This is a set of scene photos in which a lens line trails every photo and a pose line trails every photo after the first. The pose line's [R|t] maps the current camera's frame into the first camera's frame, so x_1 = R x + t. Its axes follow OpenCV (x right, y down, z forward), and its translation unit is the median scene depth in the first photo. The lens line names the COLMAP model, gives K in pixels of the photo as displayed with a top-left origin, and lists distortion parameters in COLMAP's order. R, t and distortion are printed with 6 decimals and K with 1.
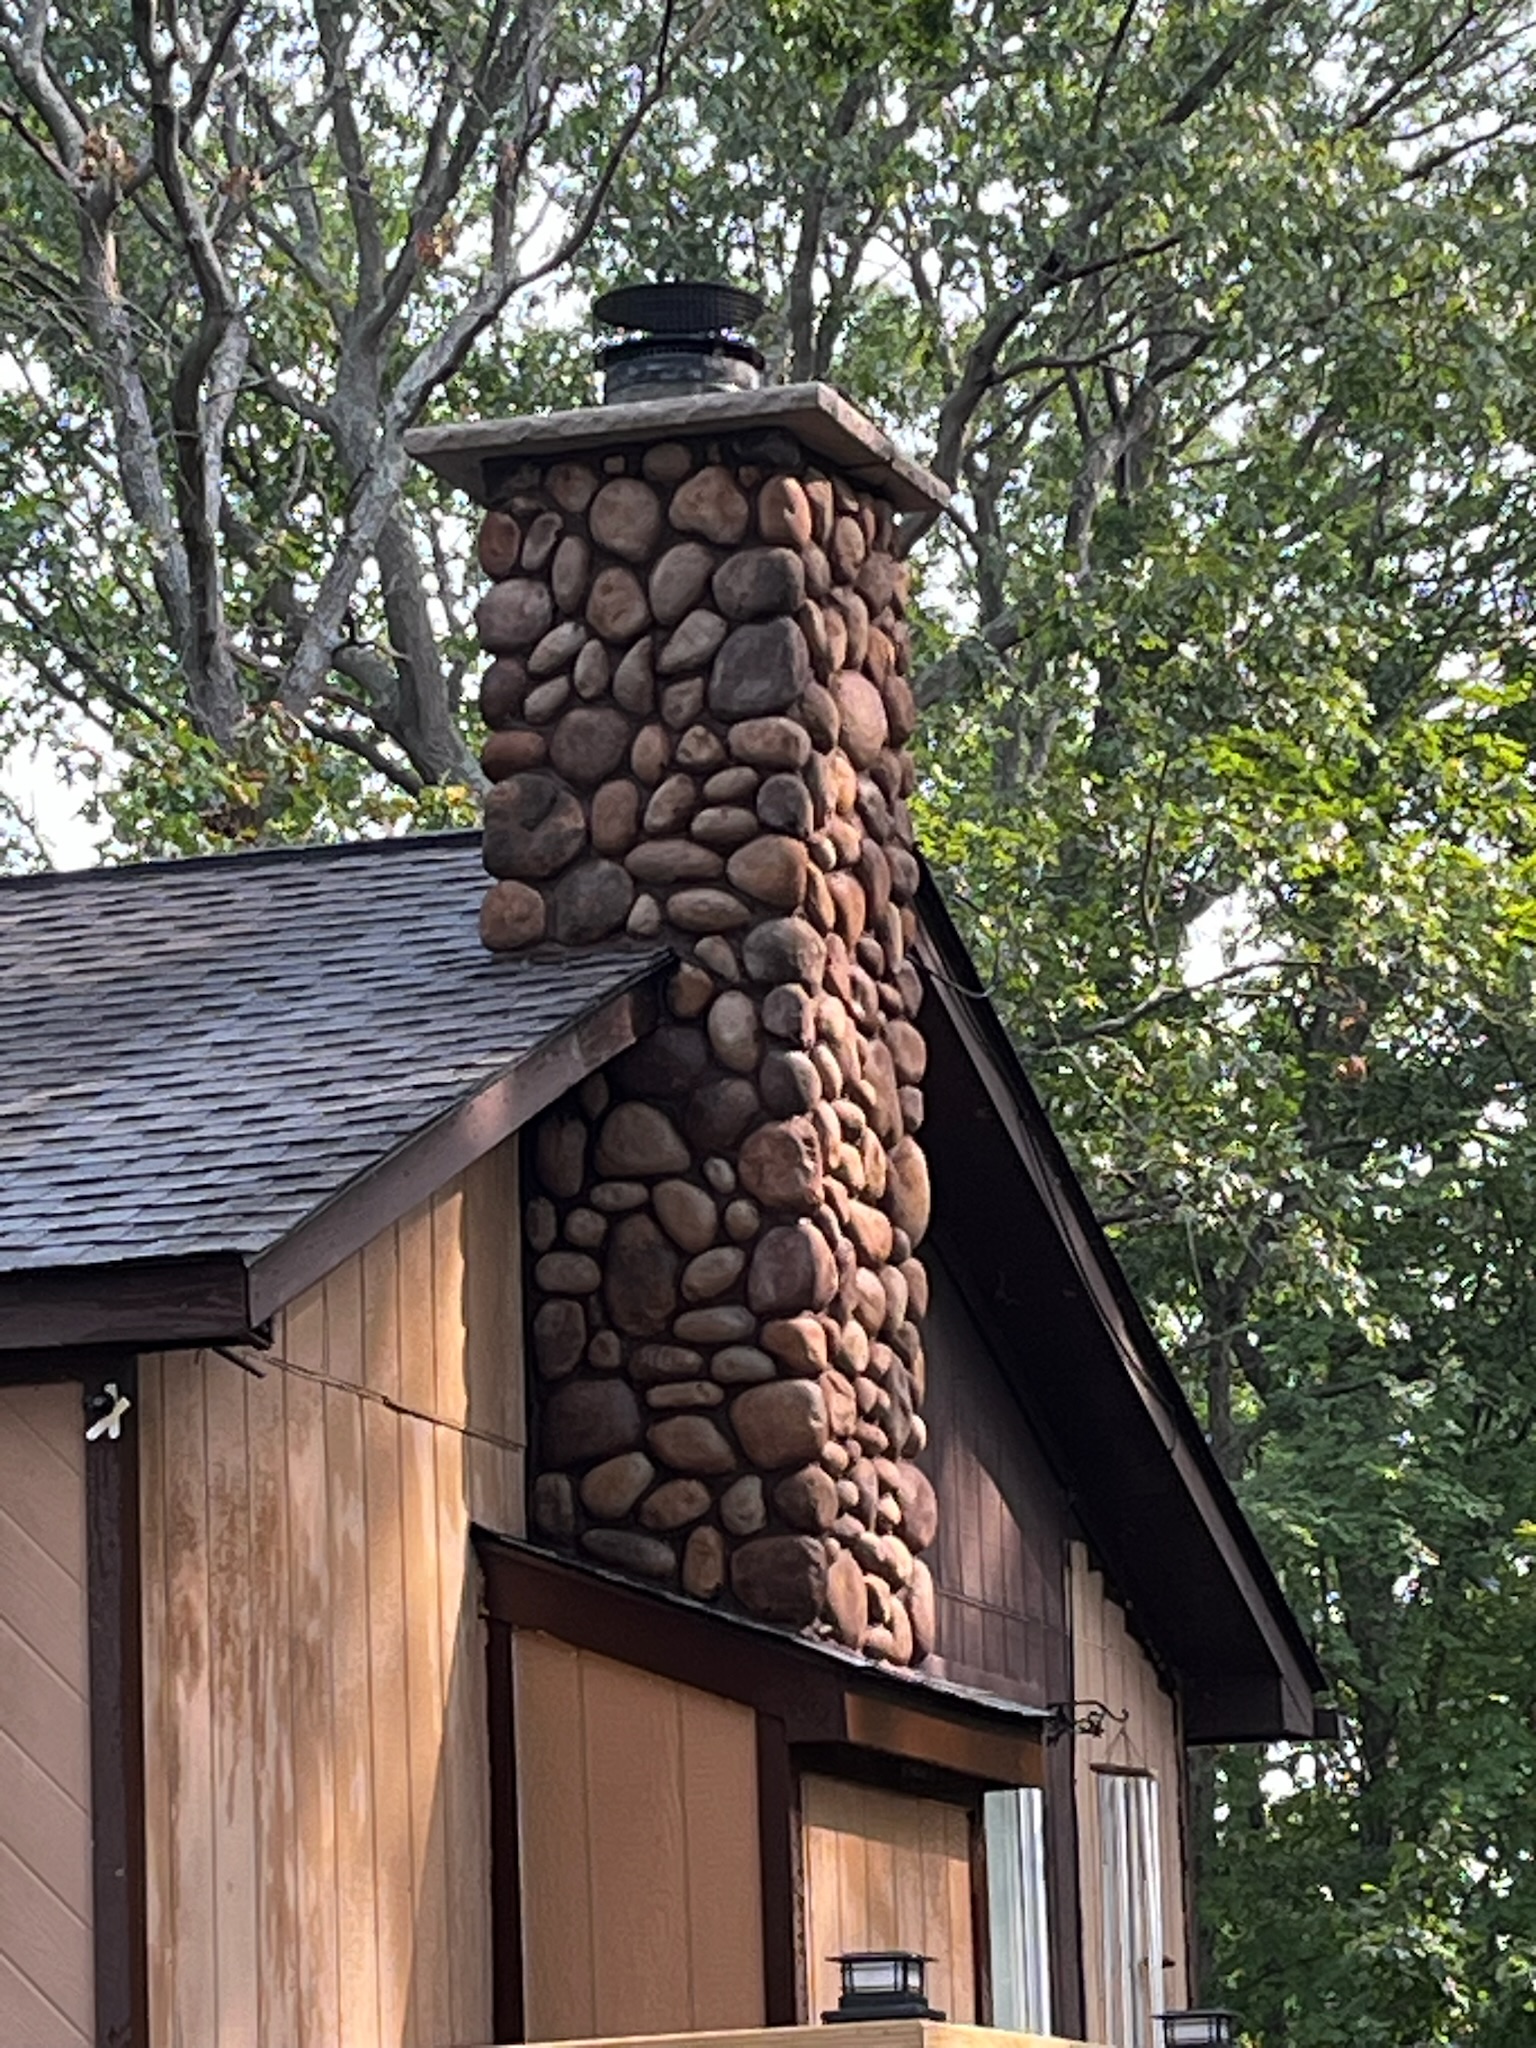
lens RADIAL K [[6963.7, 0, 768.0], [0, 6963.7, 1024.0], [0, 0, 1]] dist [0.082129, 2.638260]
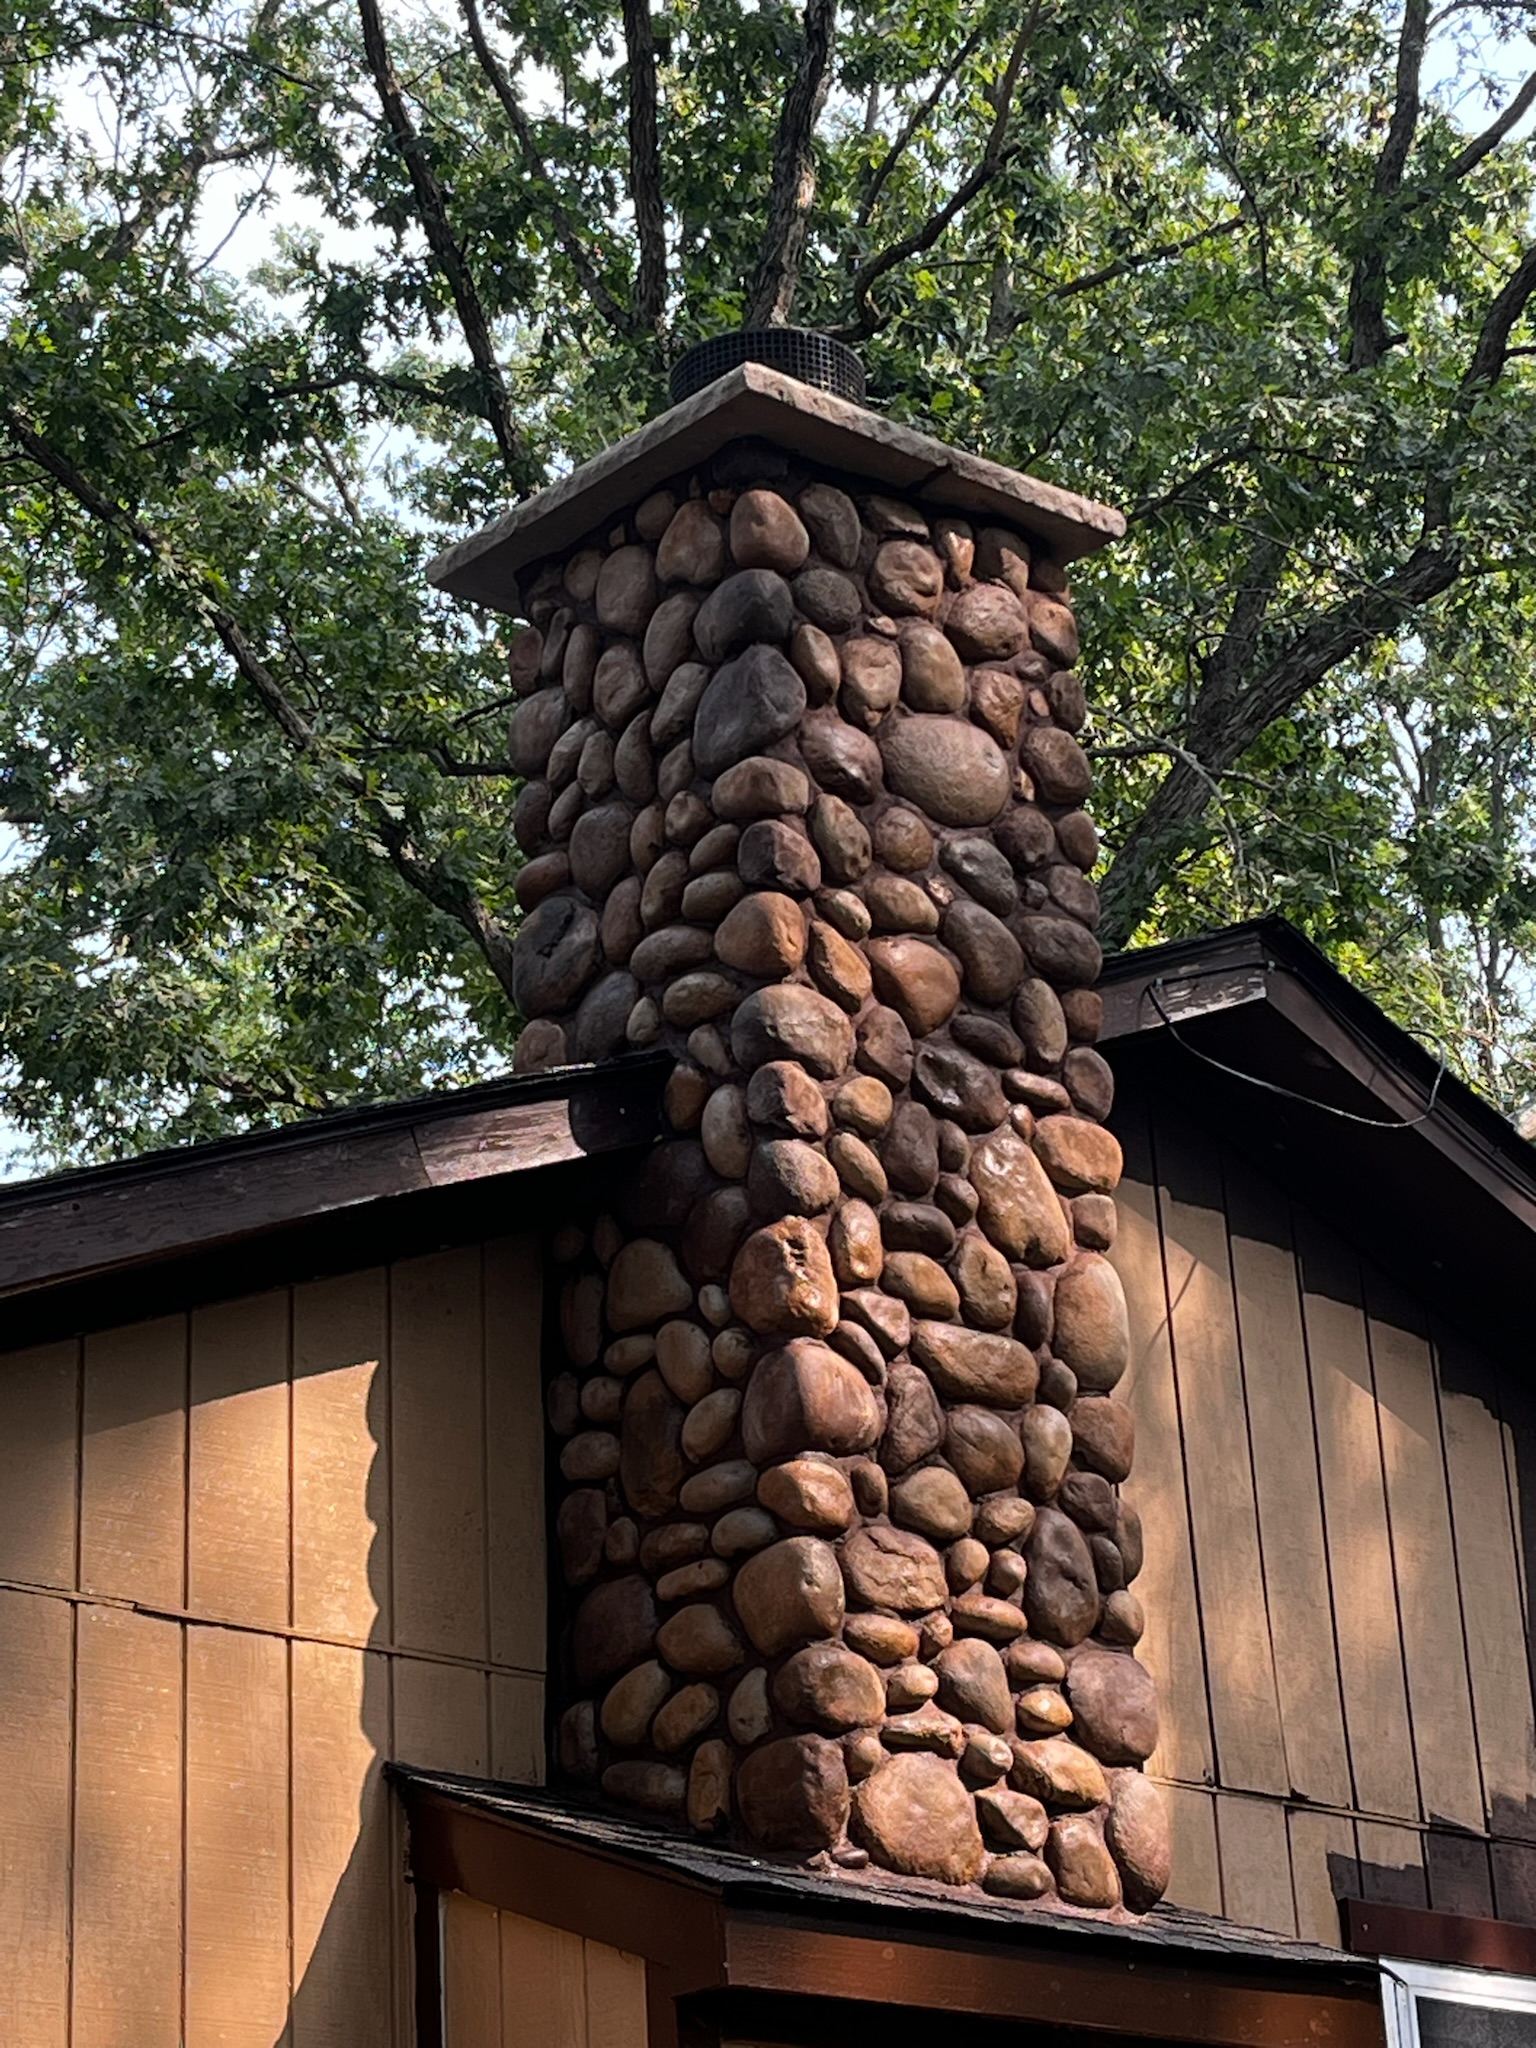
lens RADIAL K [[4470.6, 0, 720.6], [0, 4470.6, 1022.7], [0, 0, 1]] dist [0.096034, 0.179315]
pose [[0.857907, -0.198706, -0.473826, 0.244632], [0.112337, 0.972420, -0.204402, 0.095342], [0.501373, 0.122130, 0.856568, 0.544914]]
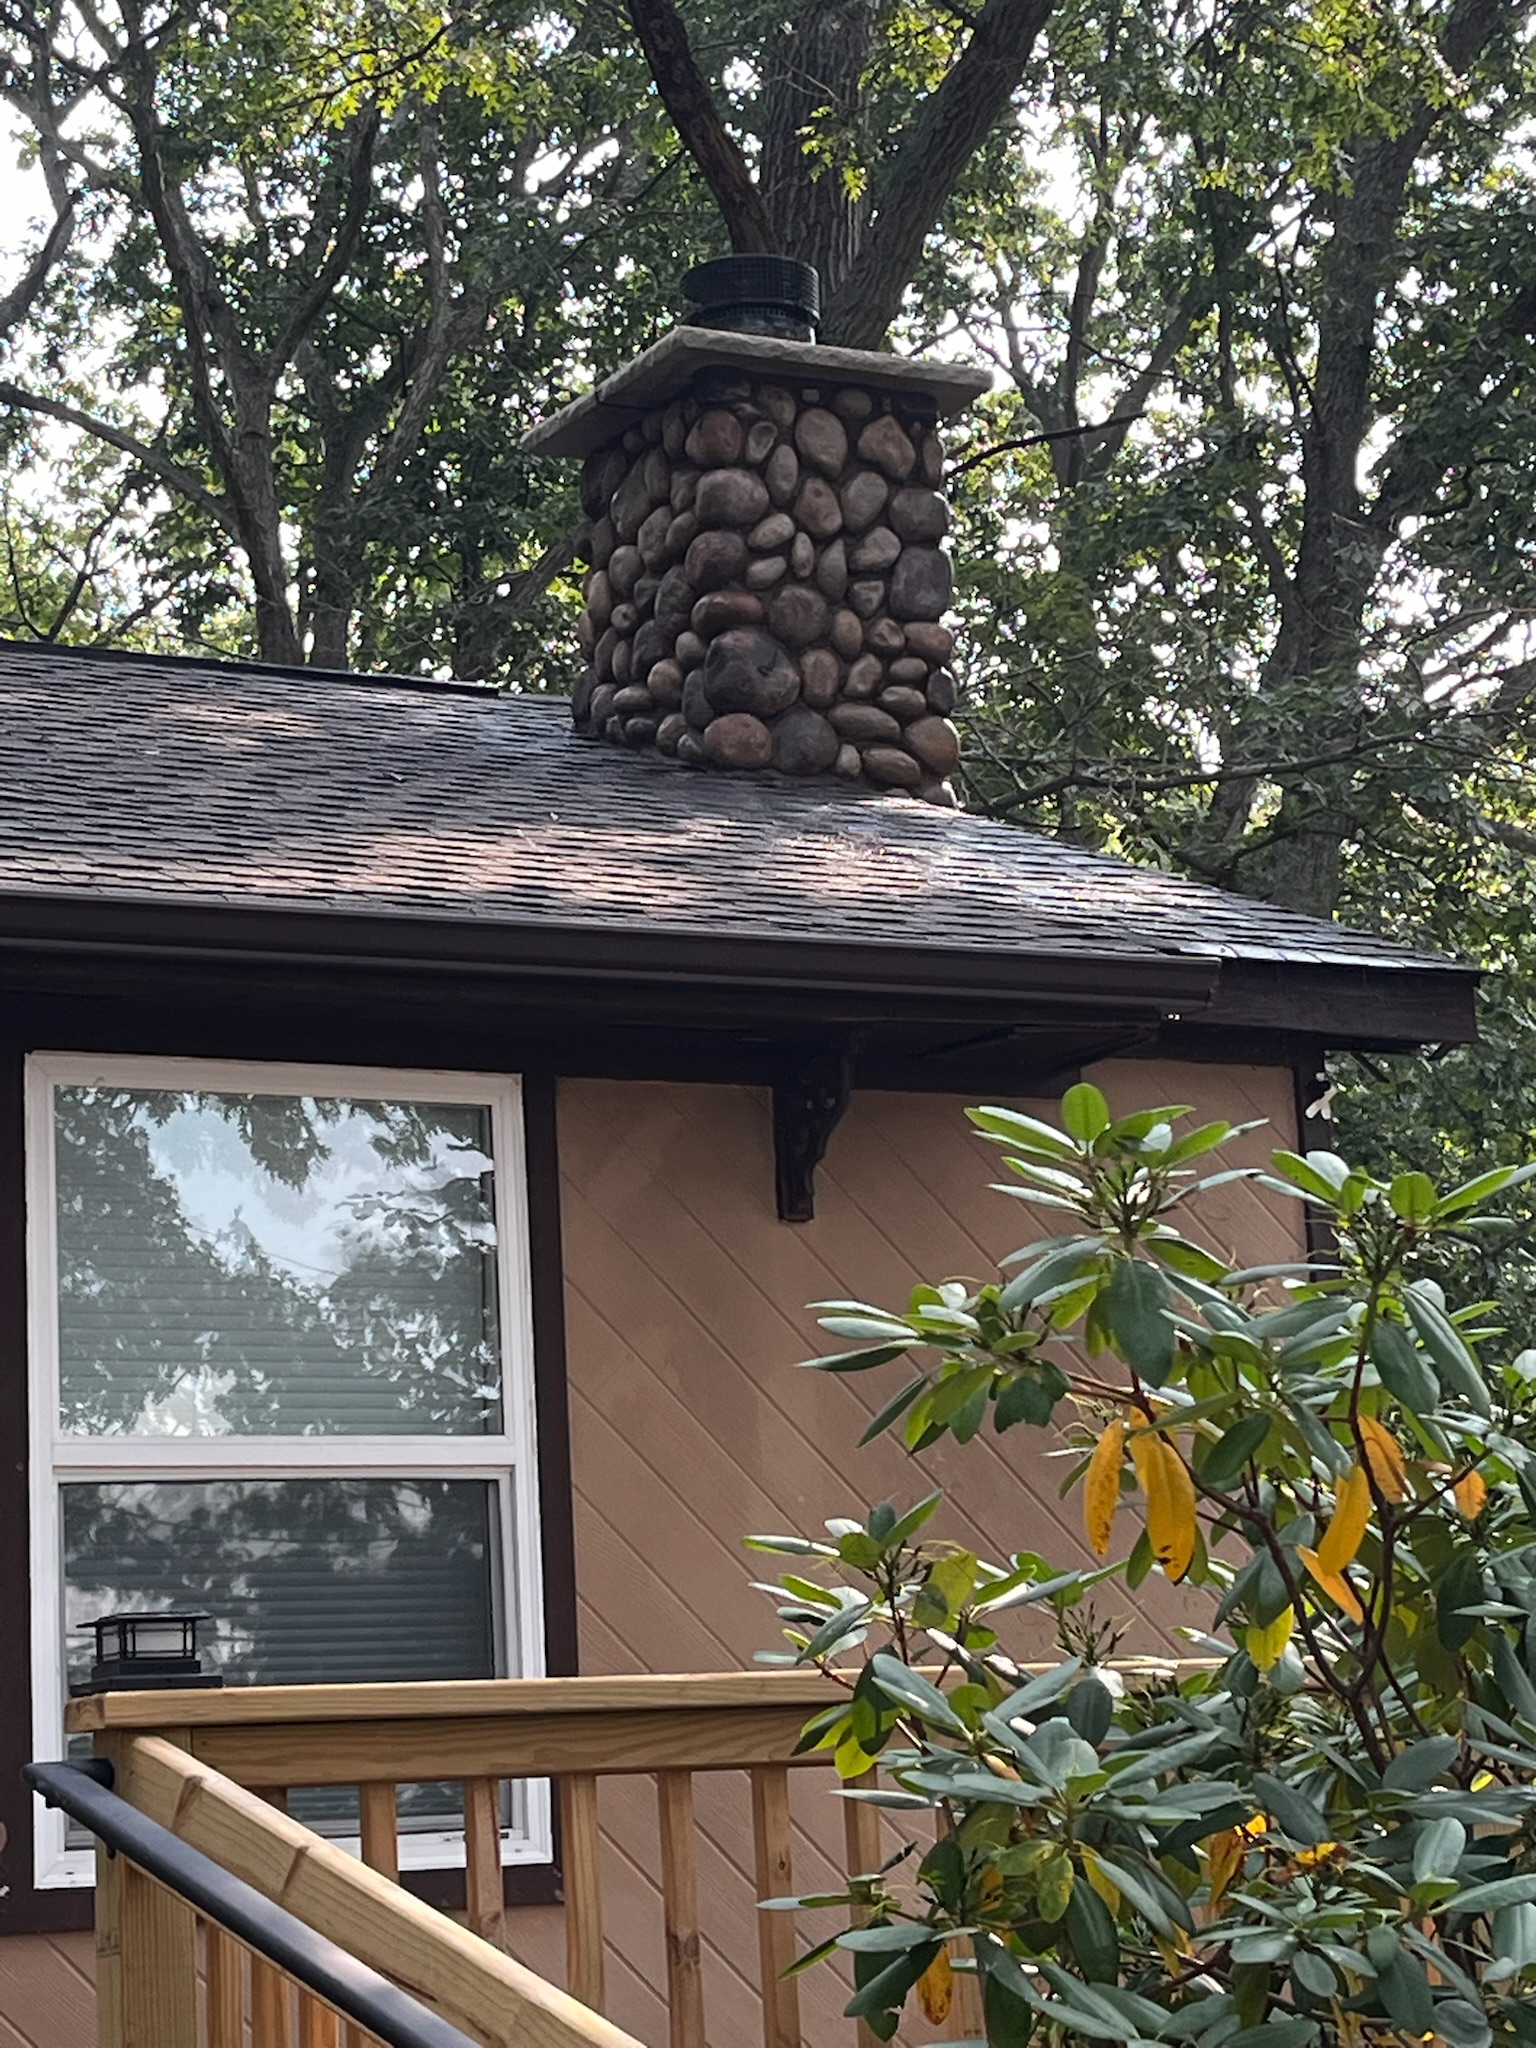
lens RADIAL K [[4470.6, 0, 720.6], [0, 4470.6, 1022.7], [0, 0, 1]] dist [0.096034, 0.179315]
pose [[0.699435, 0.140274, 0.700795, -0.580115], [-0.113825, 0.989898, -0.084538, 0.099440], [-0.705574, -0.020640, 0.708336, 0.456267]]
